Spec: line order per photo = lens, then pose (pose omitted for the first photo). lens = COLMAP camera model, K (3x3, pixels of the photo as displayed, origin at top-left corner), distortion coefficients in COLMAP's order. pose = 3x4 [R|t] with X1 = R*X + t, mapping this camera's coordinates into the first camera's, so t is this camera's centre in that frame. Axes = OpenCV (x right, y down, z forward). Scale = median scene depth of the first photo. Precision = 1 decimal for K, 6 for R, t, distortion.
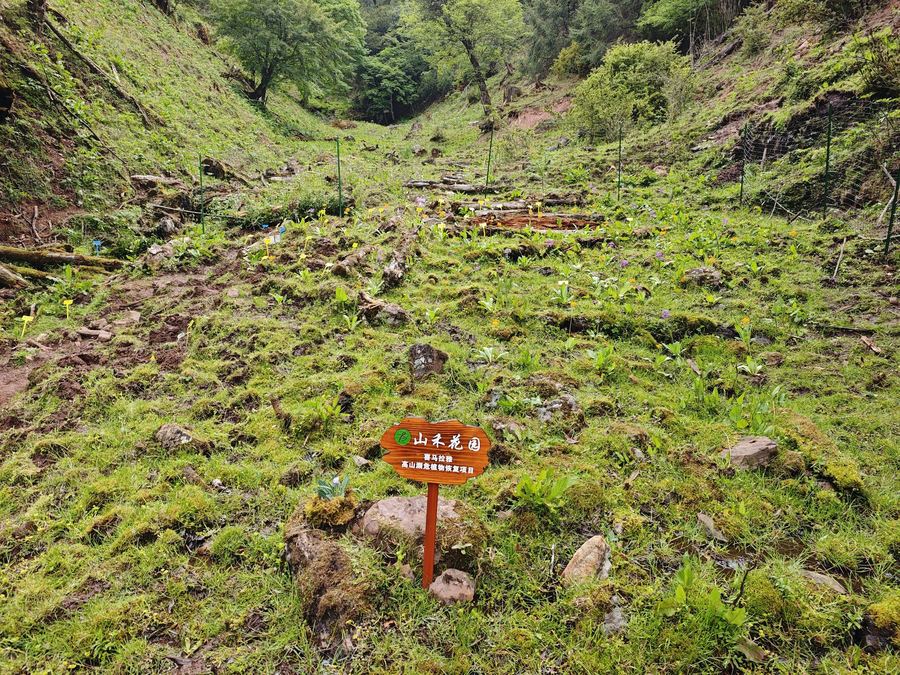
lens RADIAL K [[616.9, 0, 450.0], [0, 616.9, 337.5], [0, 0, 1]] dist [0.042274, -0.002436]
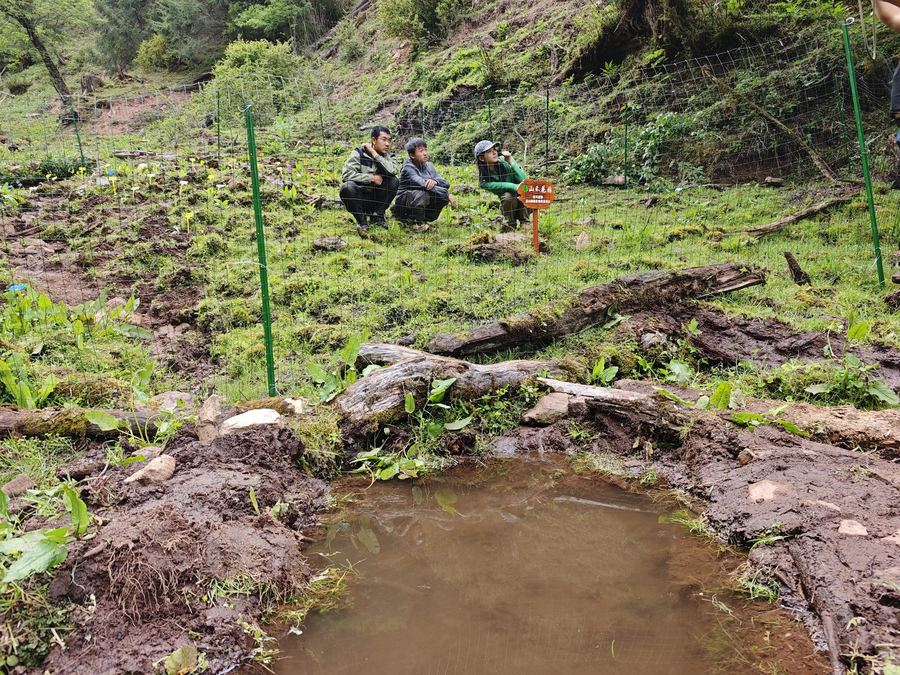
lens RADIAL K [[616.9, 0, 450.0], [0, 616.9, 337.5], [0, 0, 1]] dist [0.042274, -0.002436]
pose [[0.789800, -0.182441, 0.585603, -0.307553], [0.189357, 0.980628, 0.050124, 0.095127], [-0.583404, 0.071300, 0.809046, -0.110990]]
